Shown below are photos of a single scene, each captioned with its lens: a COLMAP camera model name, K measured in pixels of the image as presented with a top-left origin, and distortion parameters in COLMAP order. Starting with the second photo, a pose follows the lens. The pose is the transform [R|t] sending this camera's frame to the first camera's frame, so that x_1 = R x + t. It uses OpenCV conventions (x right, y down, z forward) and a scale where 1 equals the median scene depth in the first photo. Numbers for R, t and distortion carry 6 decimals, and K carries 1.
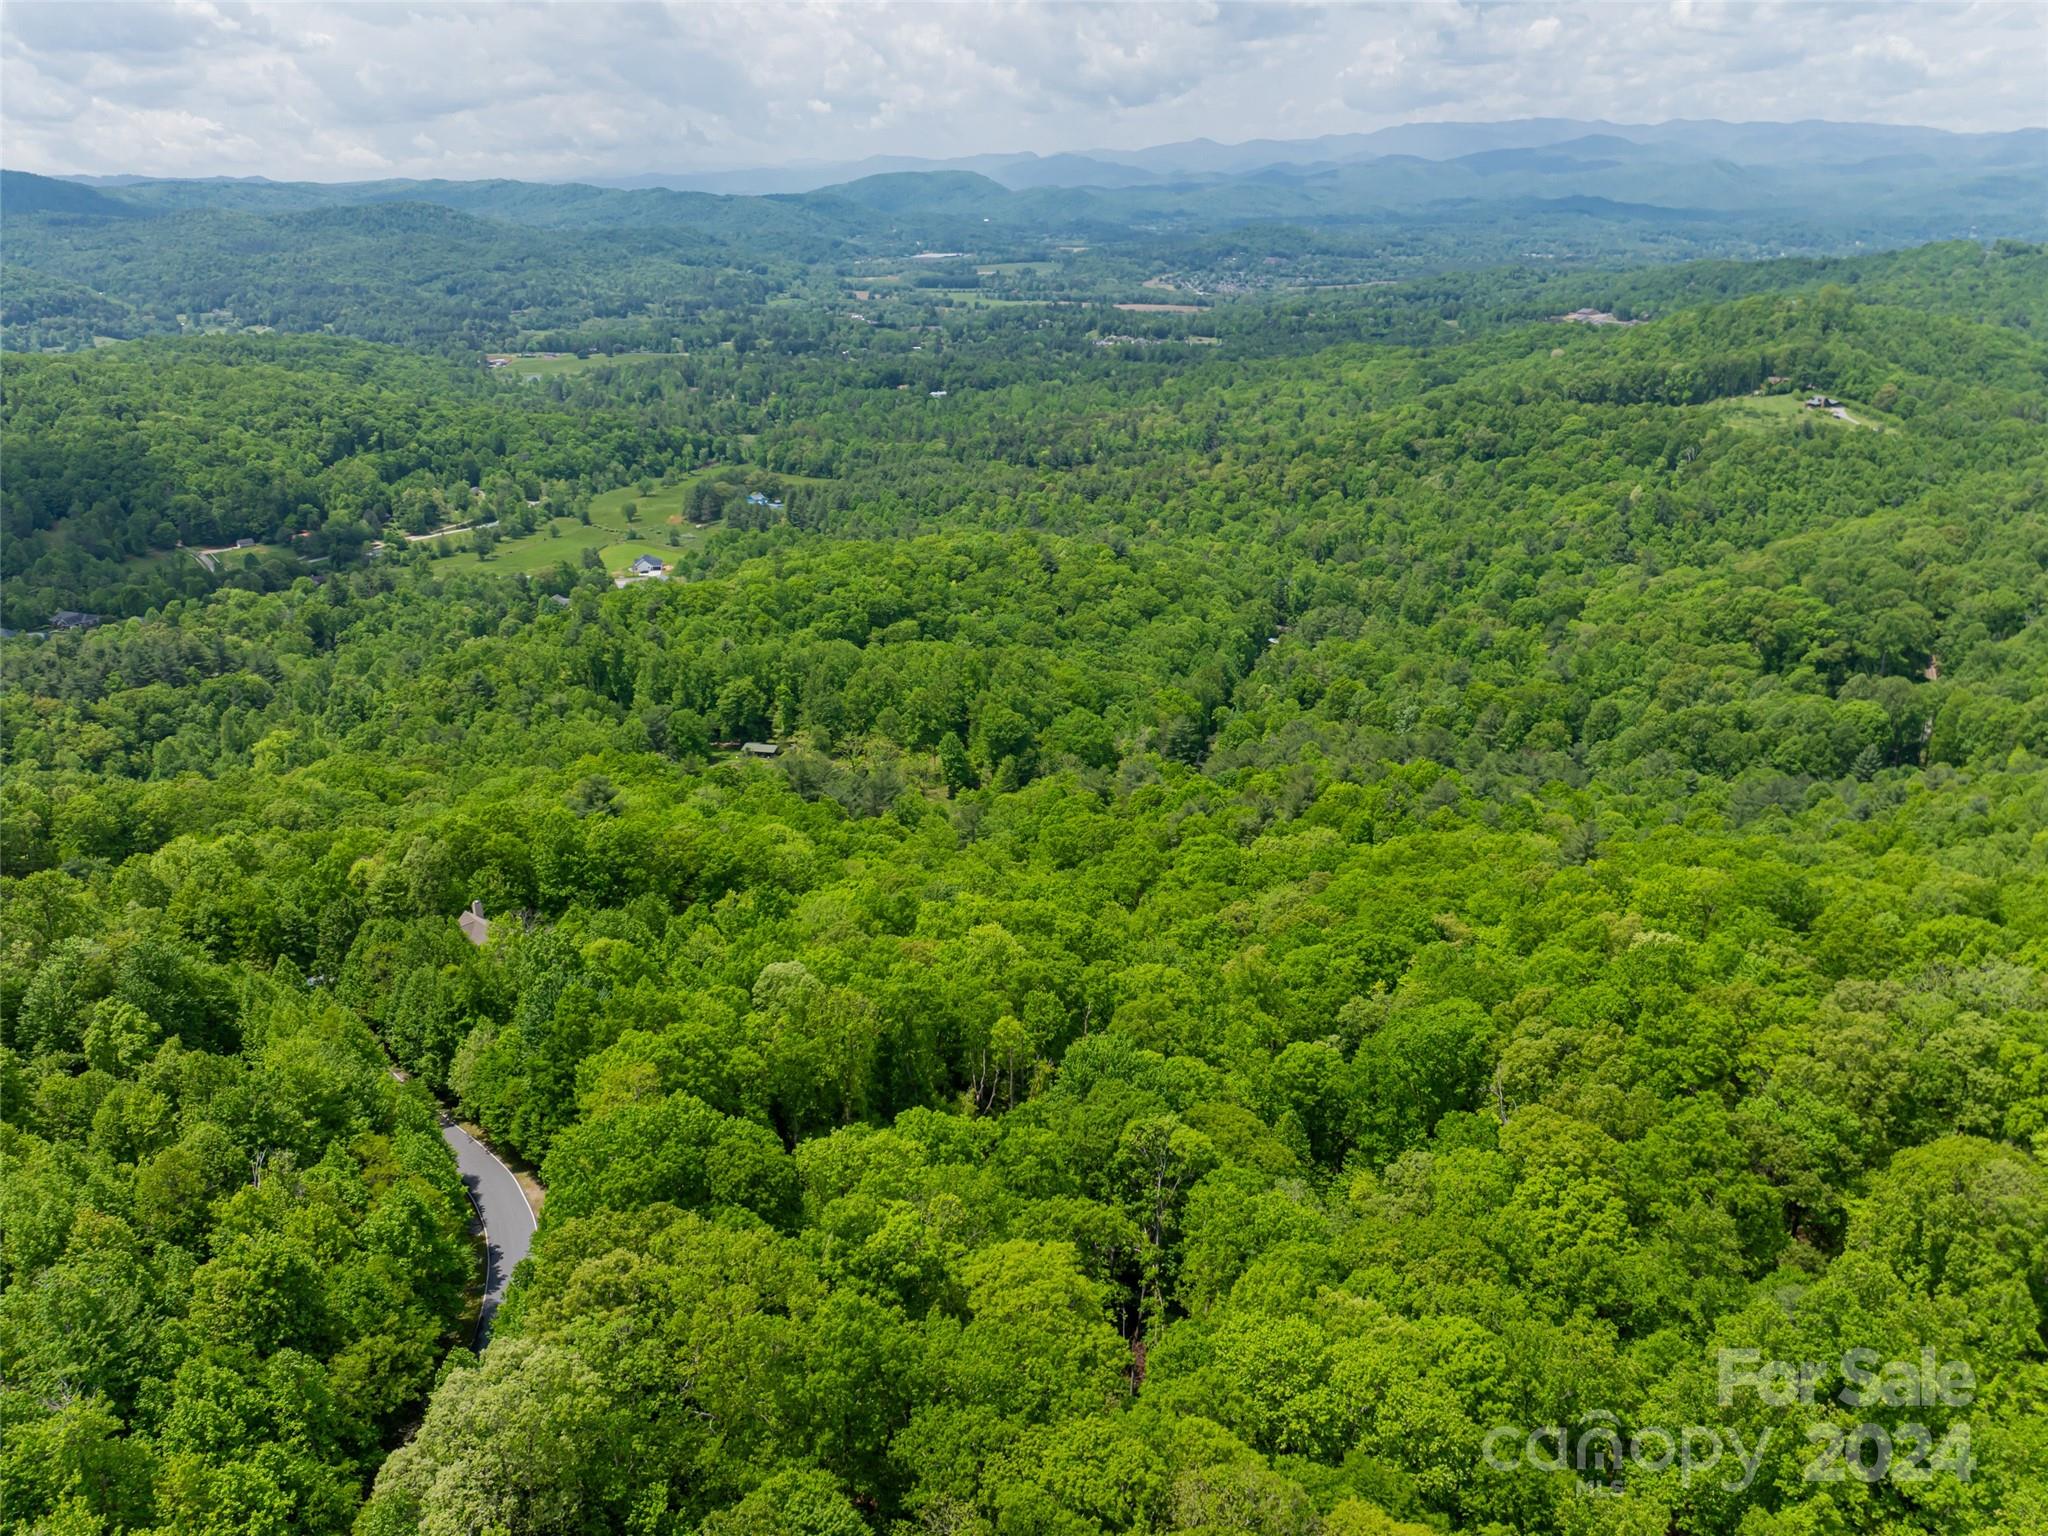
lens RADIAL K [[1555.0, 0, 1034.1], [0, 1555.0, 756.4], [0, 0, 1]] dist [-0.049387, 0.017078]
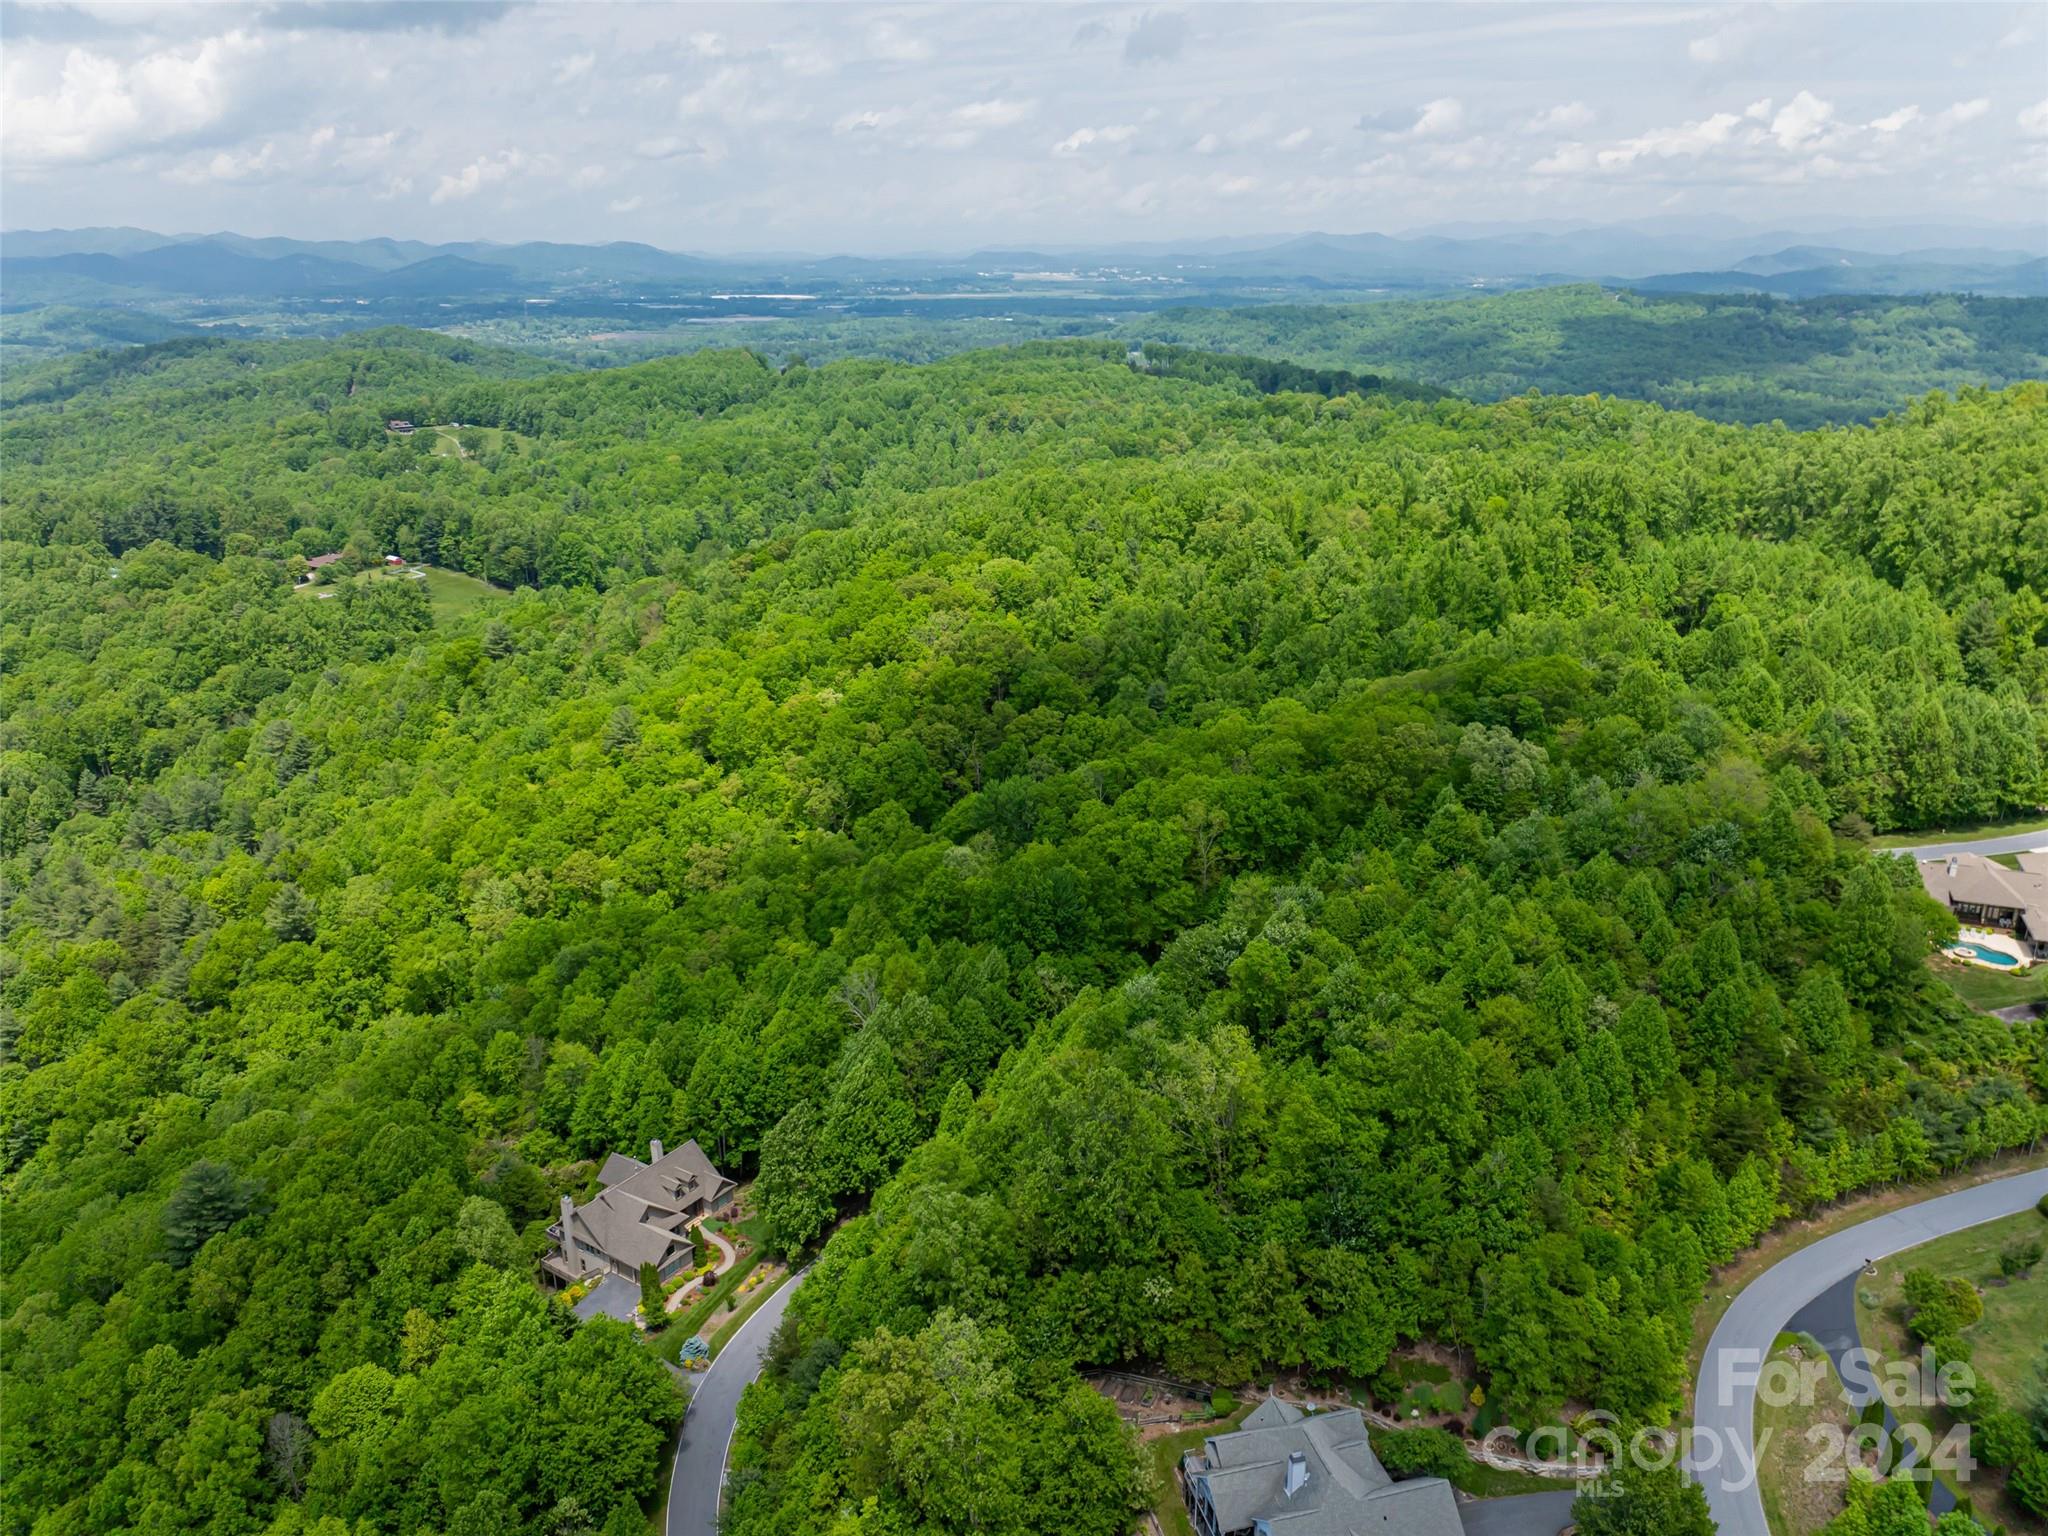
lens RADIAL K [[1555.0, 0, 1034.1], [0, 1555.0, 766.3], [0, 0, 1]] dist [-0.049387, 0.017078]
pose [[-0.169429, -0.309196, 0.935784, -0.225039], [0.349111, 0.869113, 0.350376, -0.059198], [-0.921637, 0.386057, -0.039310, 0.156263]]
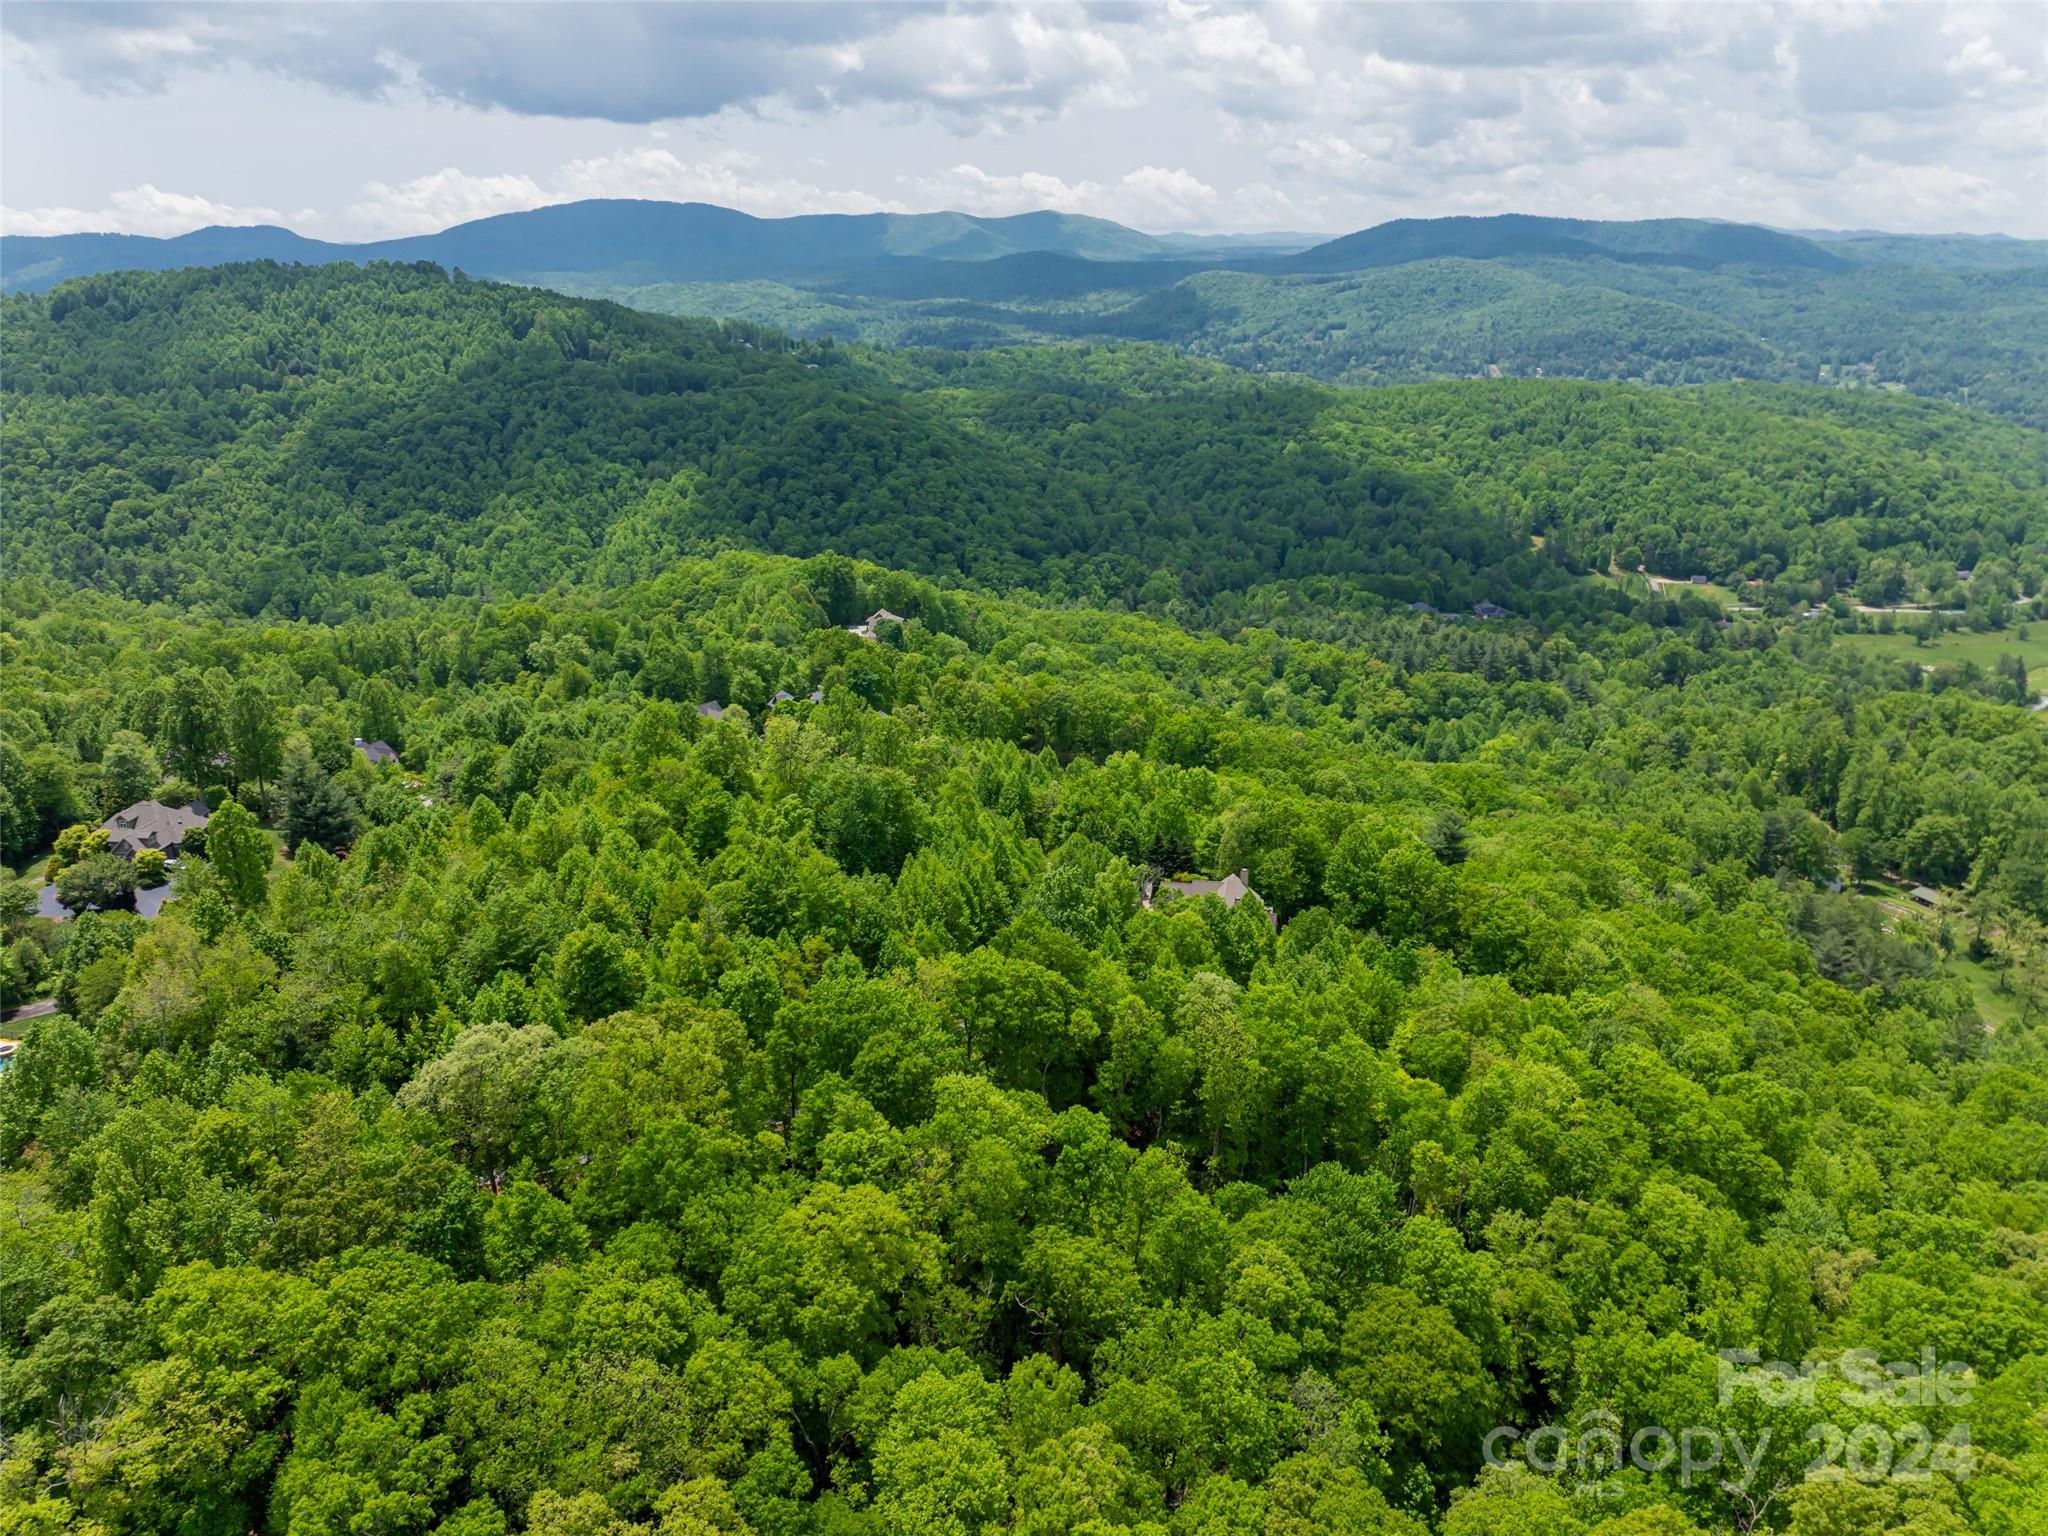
lens RADIAL K [[1555.0, 0, 1056.8], [0, 1555.0, 782.3], [0, 0, 1]] dist [-0.049387, 0.017078]
pose [[0.559902, 0.276271, -0.781143, 0.092298], [-0.289629, 0.948557, 0.127884, -0.015395], [0.776289, 0.154639, 0.611115, 0.041208]]
